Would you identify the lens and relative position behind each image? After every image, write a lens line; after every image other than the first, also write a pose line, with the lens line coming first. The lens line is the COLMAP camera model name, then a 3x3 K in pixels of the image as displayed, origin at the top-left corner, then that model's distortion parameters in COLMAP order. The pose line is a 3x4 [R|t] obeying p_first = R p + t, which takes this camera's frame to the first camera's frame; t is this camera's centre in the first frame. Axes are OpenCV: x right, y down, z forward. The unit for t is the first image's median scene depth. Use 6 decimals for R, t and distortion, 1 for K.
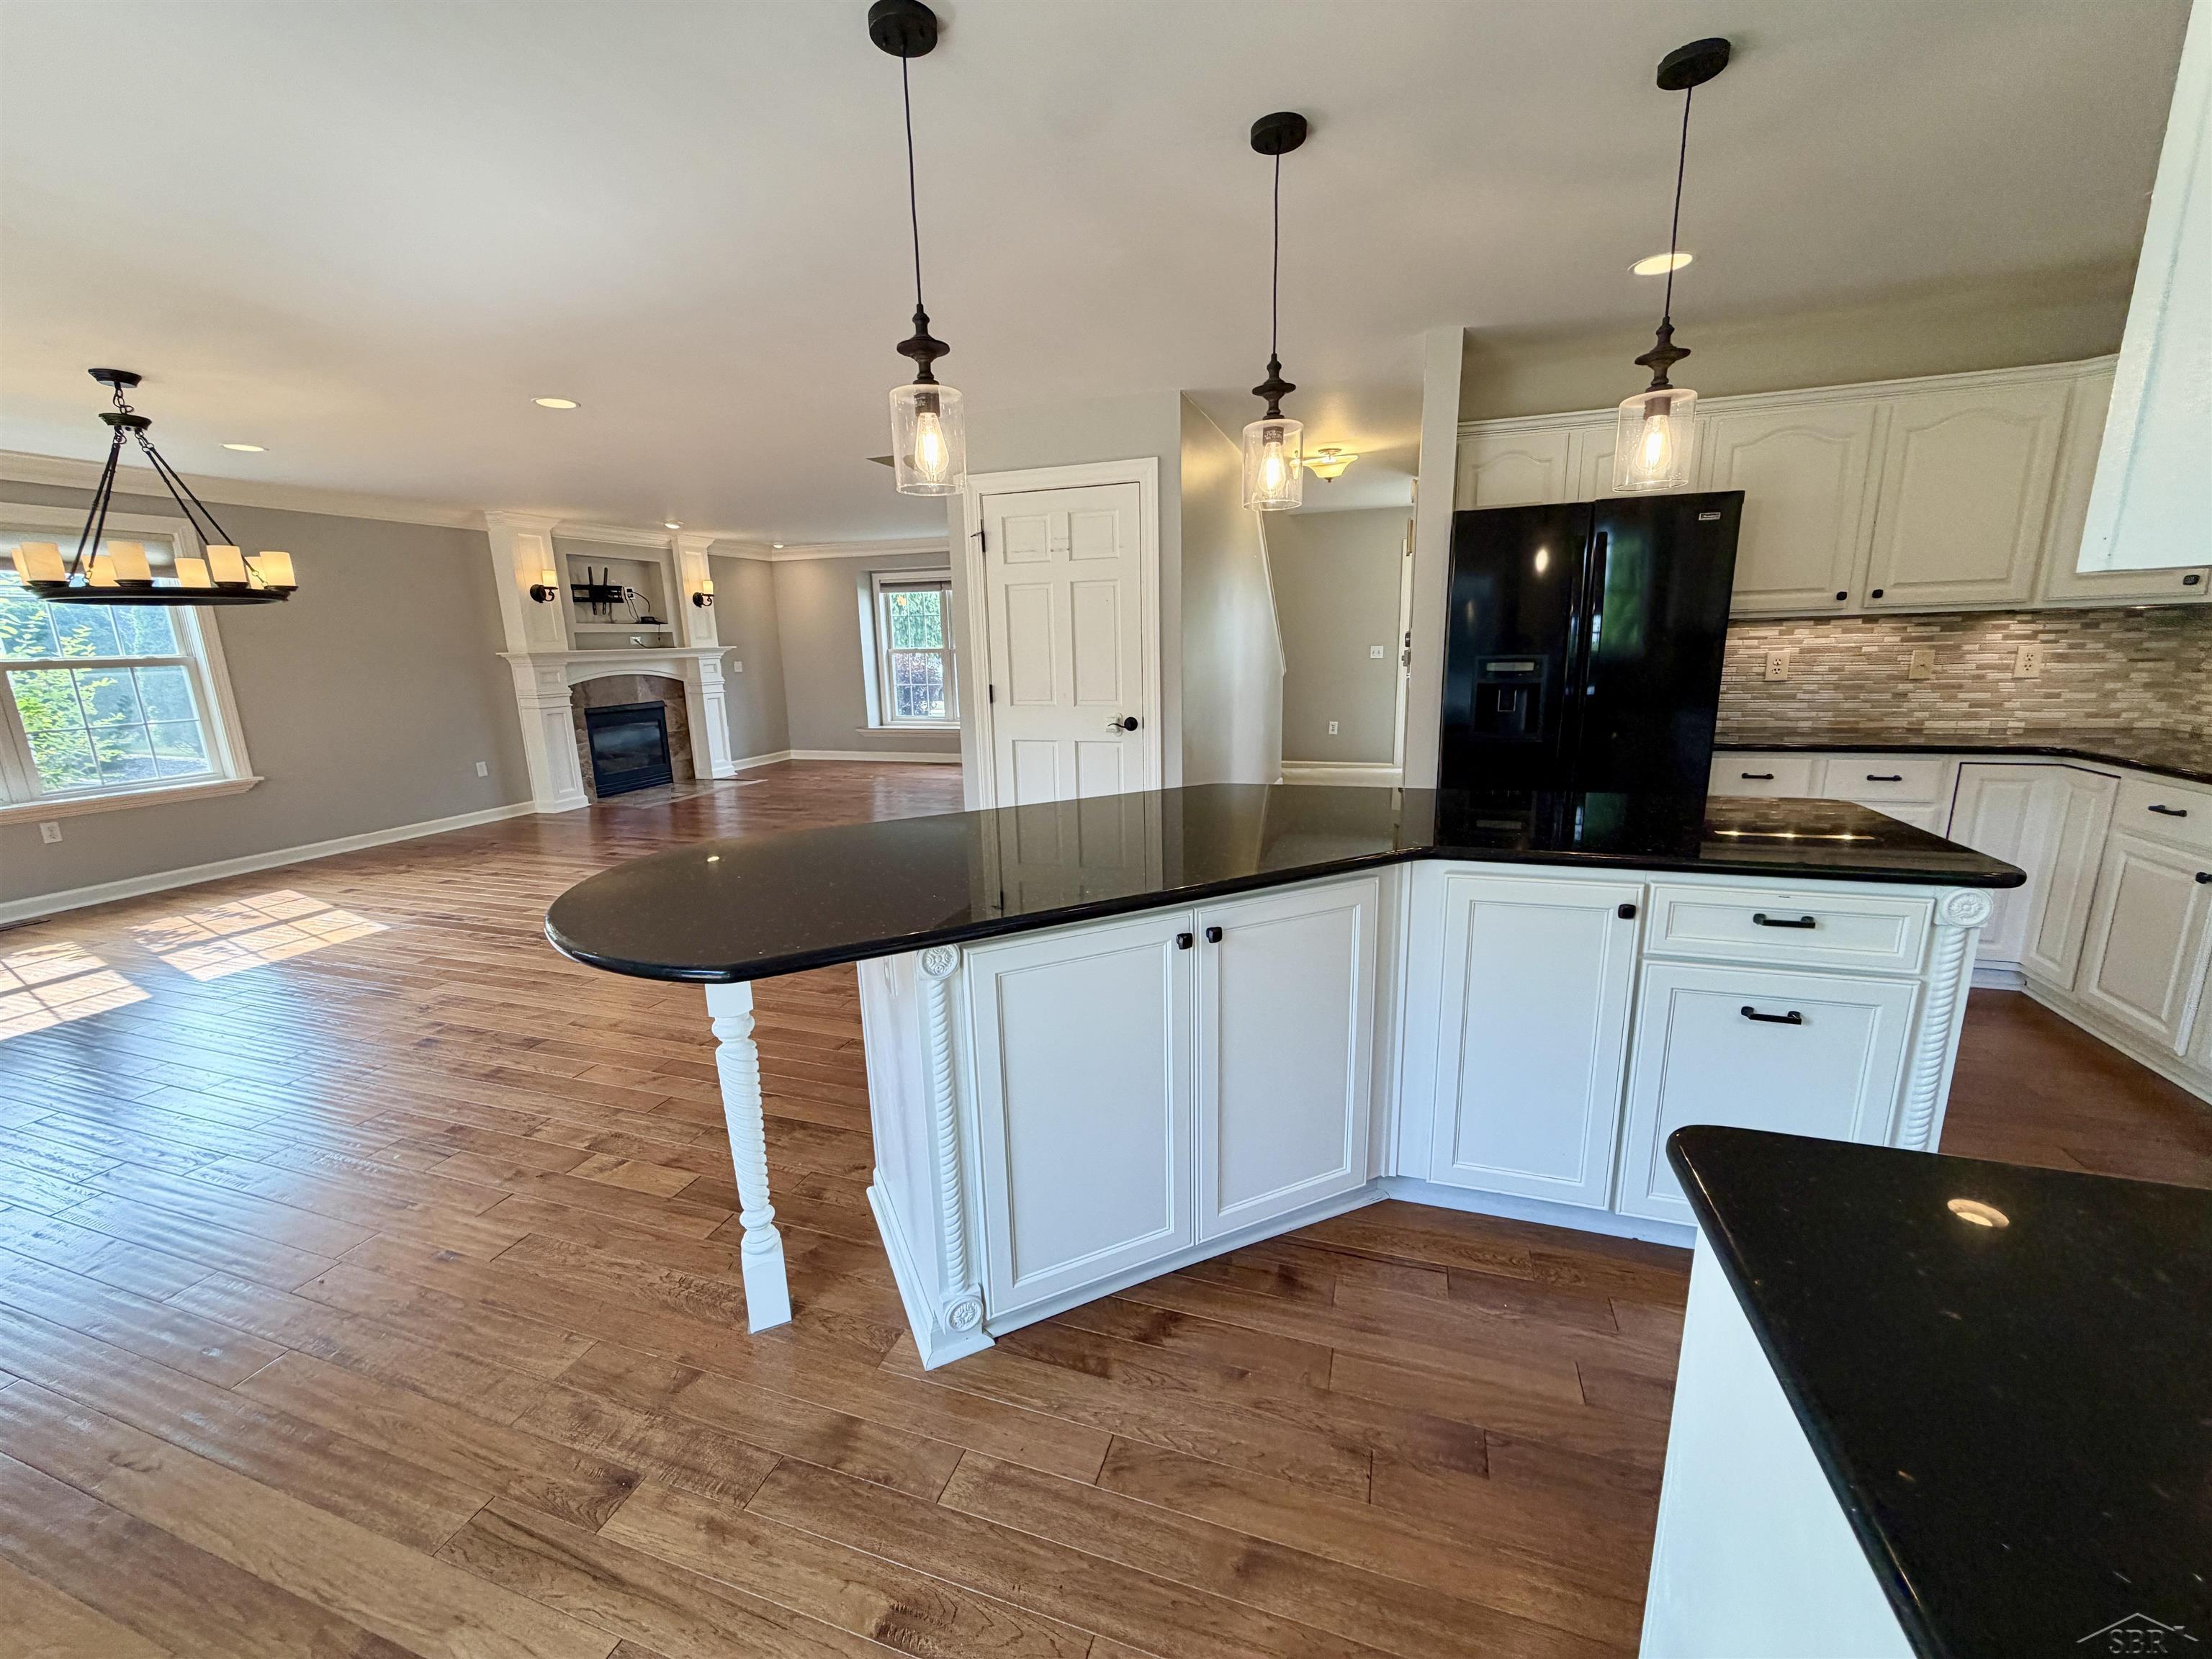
lens RADIAL K [[879.5, 0, 1099.7], [0, 879.5, 832.9], [0, 0, 1]] dist [0.001097, -0.000826]
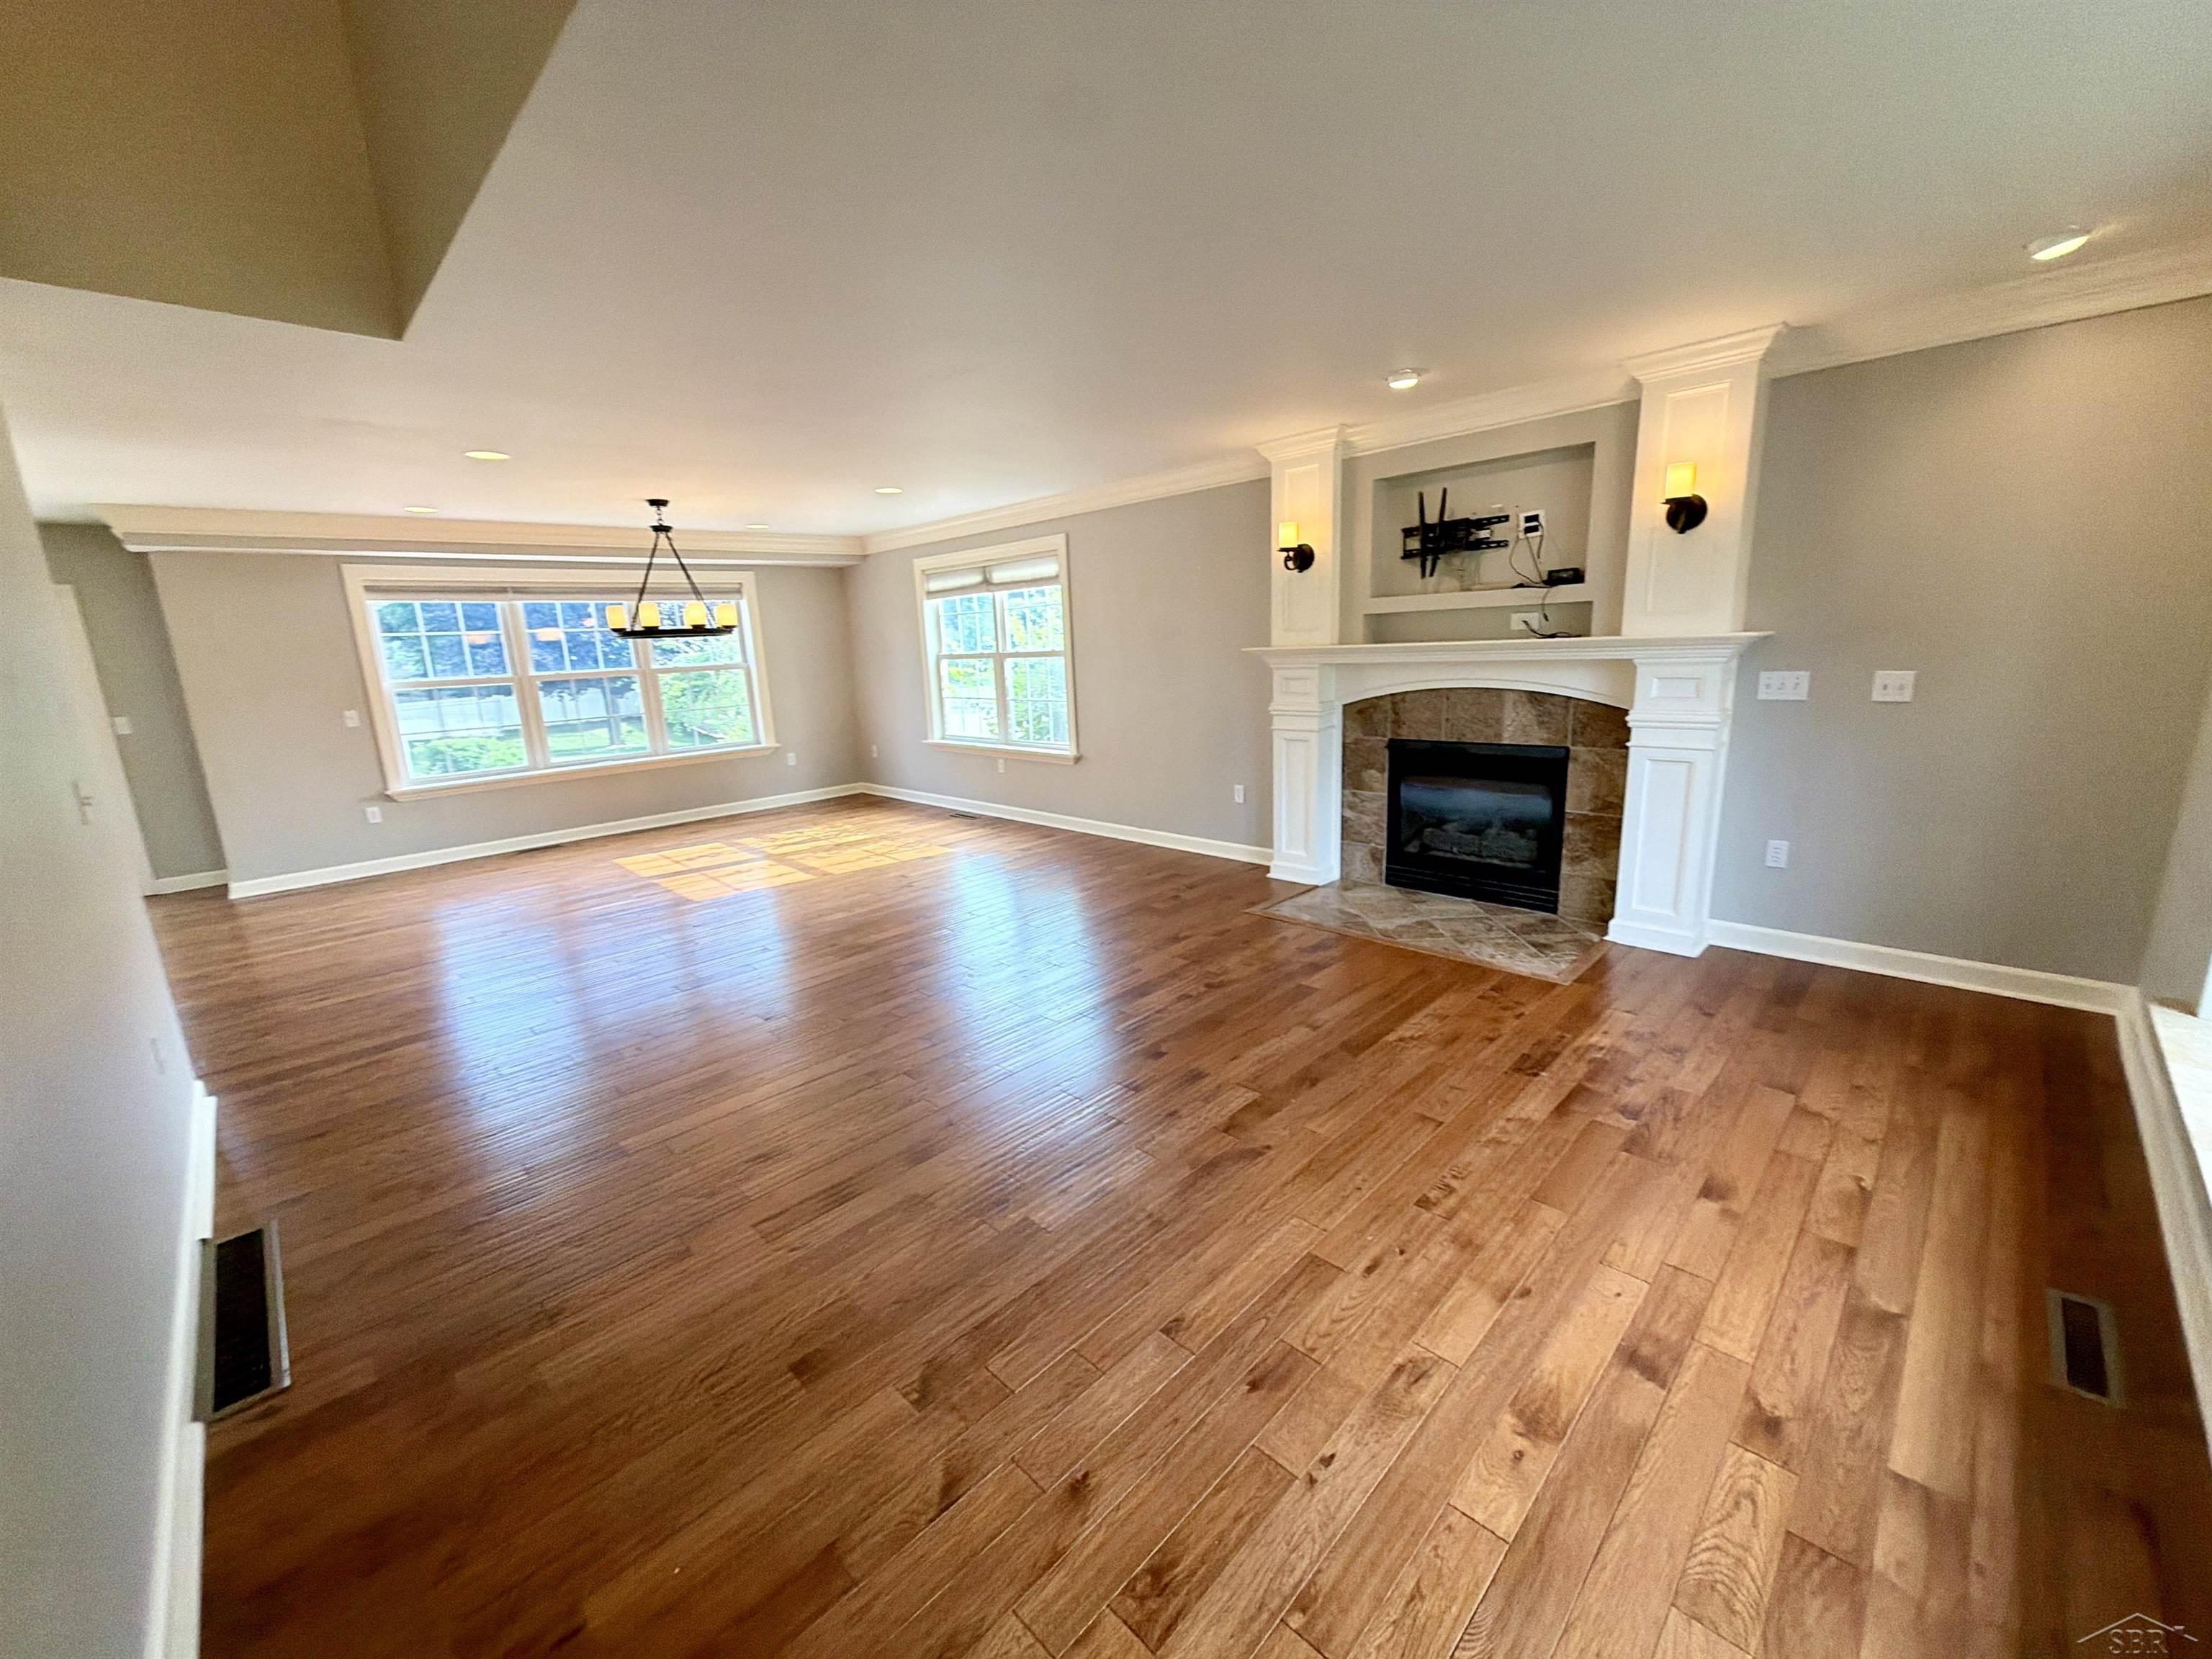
lens RADIAL K [[879.5, 0, 1100.7], [0, 879.5, 826.4], [0, 0, 1]] dist [0.001097, -0.000826]
pose [[-0.445013, 0.233247, -0.864615, 0.035624], [-0.136852, 0.936432, 0.323059, -0.237277], [0.885006, 0.262090, -0.384804, 1.008309]]
